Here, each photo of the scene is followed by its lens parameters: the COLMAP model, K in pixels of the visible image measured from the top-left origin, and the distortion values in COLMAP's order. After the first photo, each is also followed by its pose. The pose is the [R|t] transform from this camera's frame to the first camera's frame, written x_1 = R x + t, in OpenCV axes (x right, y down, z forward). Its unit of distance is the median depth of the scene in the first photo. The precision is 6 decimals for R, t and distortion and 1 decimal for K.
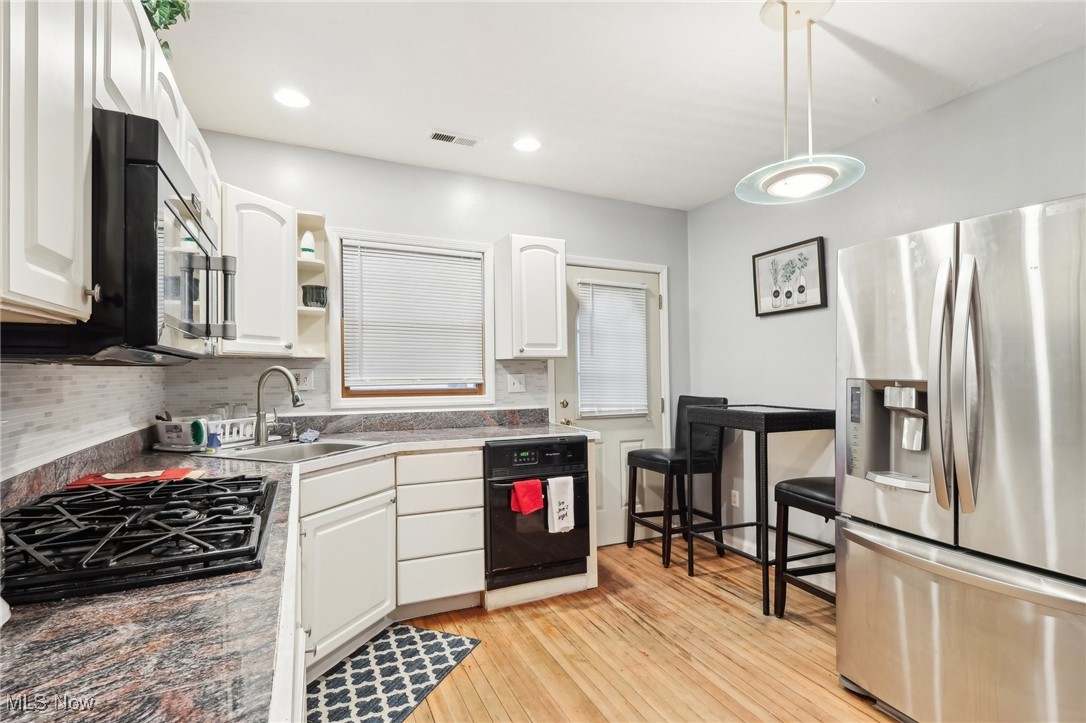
lens RADIAL K [[528.5, 0, 545.2], [0, 528.5, 362.9], [0, 0, 1]] dist [-0.006102, 0.000135]
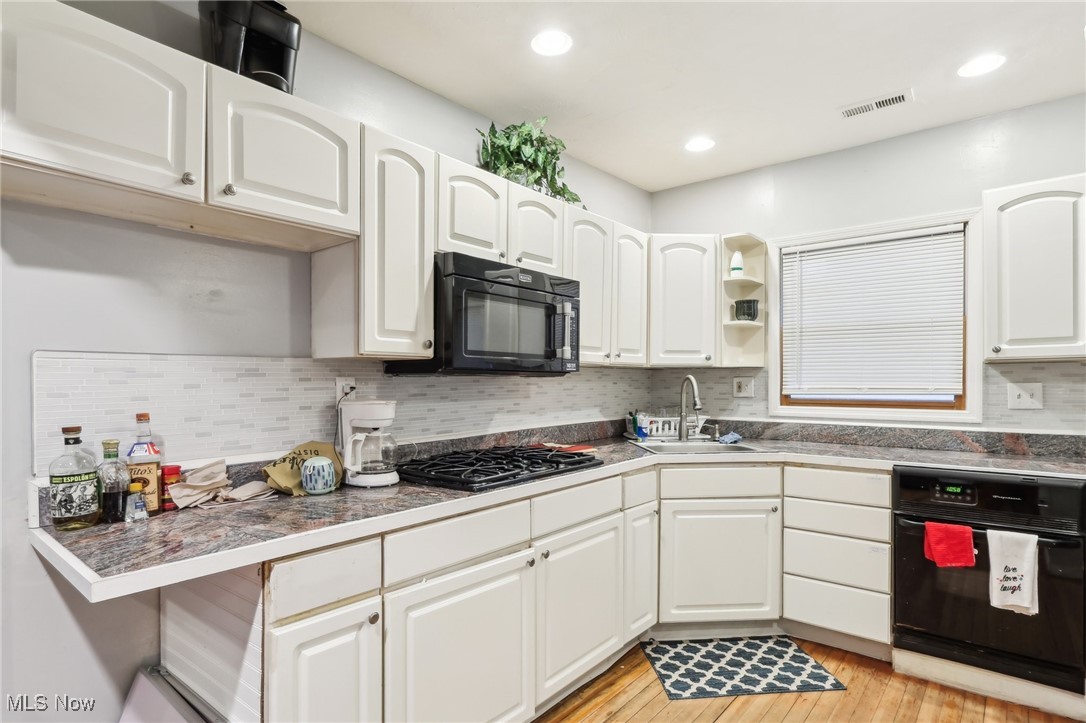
lens RADIAL K [[564.3, 0, 543.2], [0, 564.3, 371.2], [0, 0, 1]] dist [-0.006943, -0.002311]
pose [[0.433921, -0.015180, -0.900823, 0.443863], [0.016805, 0.999820, -0.008753, 0.002031], [0.900794, -0.011340, 0.434098, 0.135215]]
